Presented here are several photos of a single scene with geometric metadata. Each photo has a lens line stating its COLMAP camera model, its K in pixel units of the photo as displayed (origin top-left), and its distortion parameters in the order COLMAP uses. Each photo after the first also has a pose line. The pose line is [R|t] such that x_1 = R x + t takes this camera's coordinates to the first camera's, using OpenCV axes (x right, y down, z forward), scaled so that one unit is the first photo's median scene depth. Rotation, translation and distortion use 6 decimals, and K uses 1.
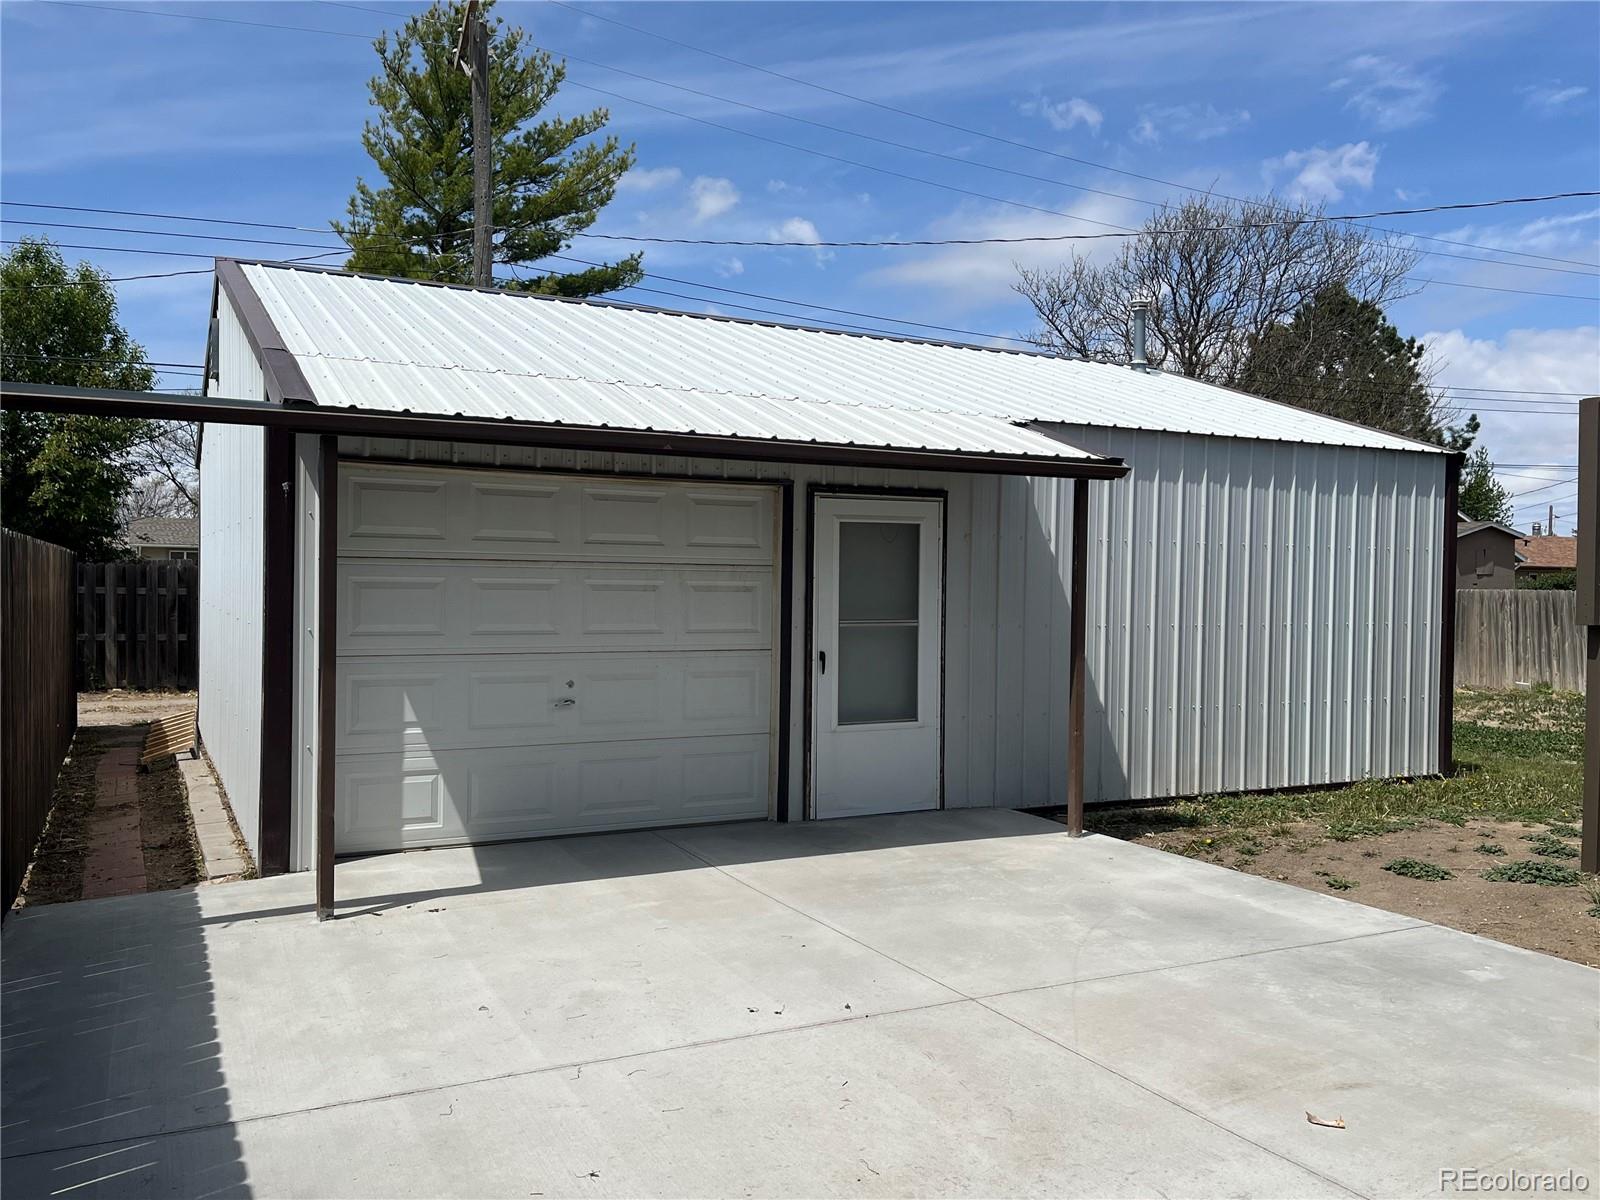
lens RADIAL K [[1292.3, 0, 800.4], [0, 1292.3, 595.2], [0, 0, 1]] dist [0.026934, -0.009729]
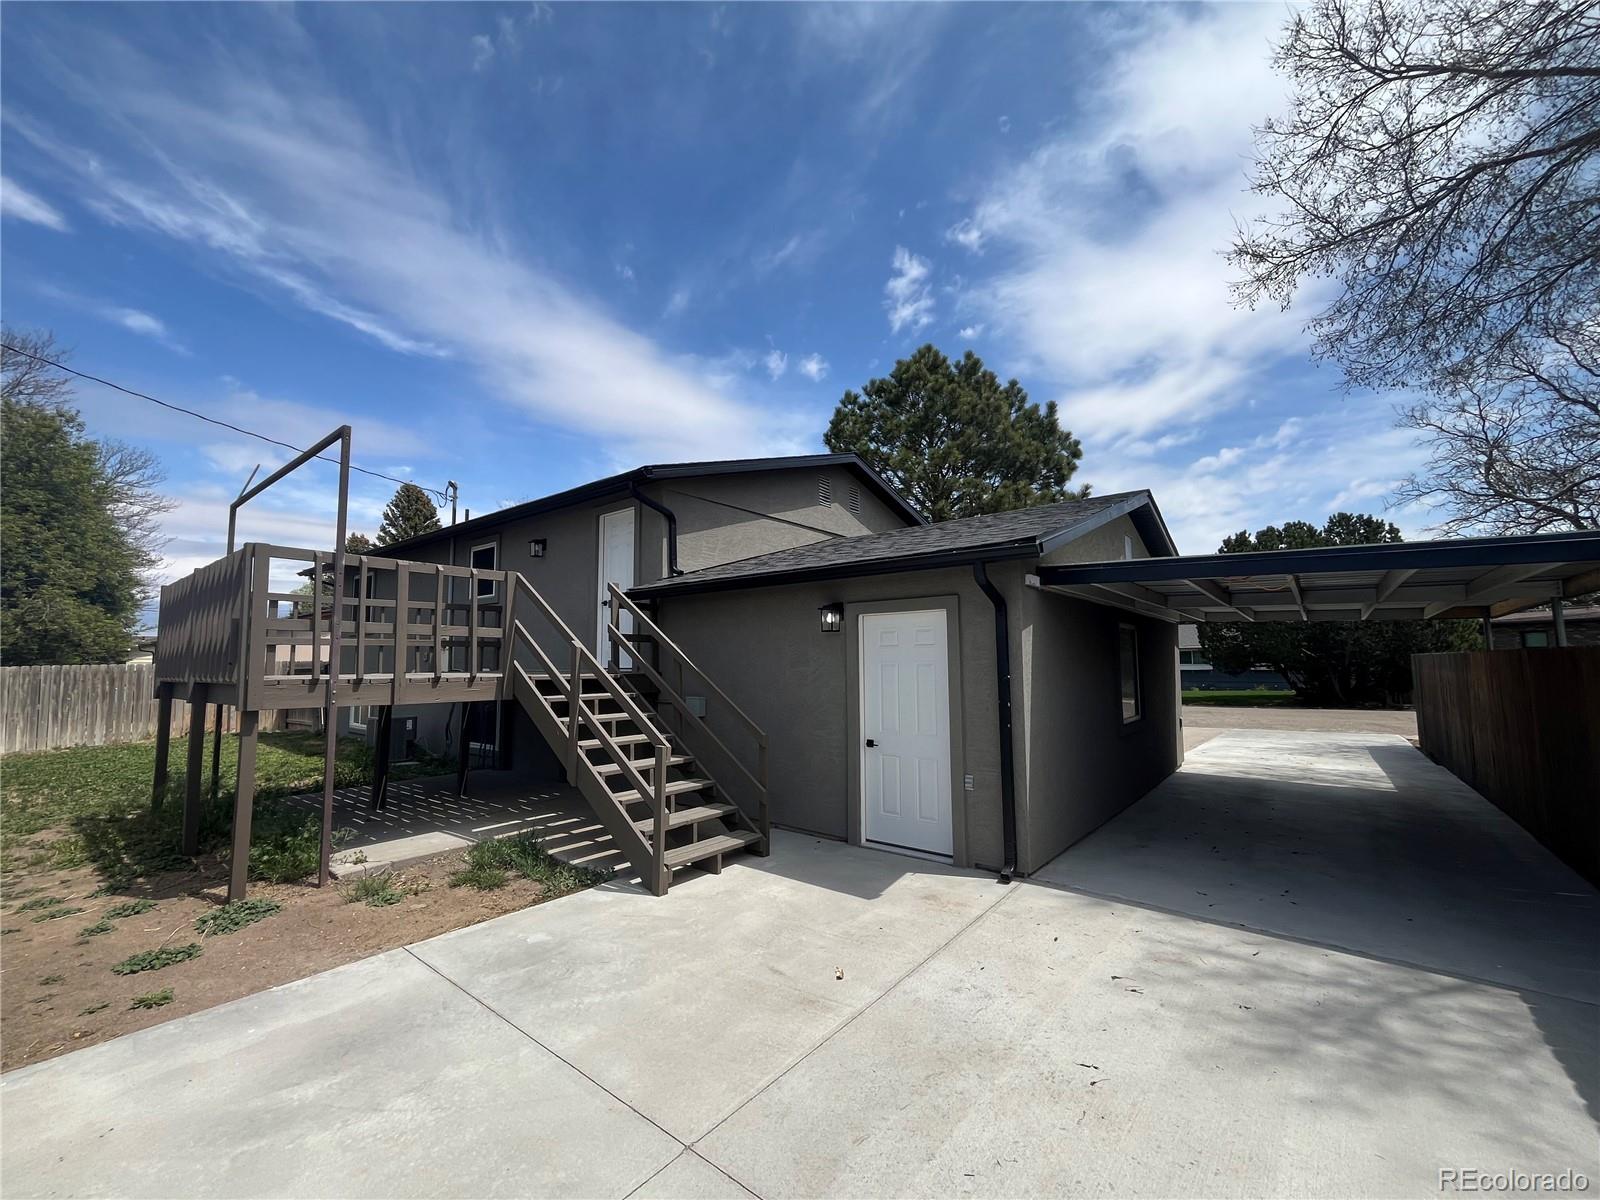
lens RADIAL K [[645.5, 0, 799.0], [0, 645.5, 608.5], [0, 0, 1]] dist [0.000571, 0.000085]
pose [[-0.399398, 0.066020, 0.914397, -0.373789], [0.017512, 0.997771, -0.064390, -0.048692], [-0.916610, -0.009704, -0.399664, 1.184038]]
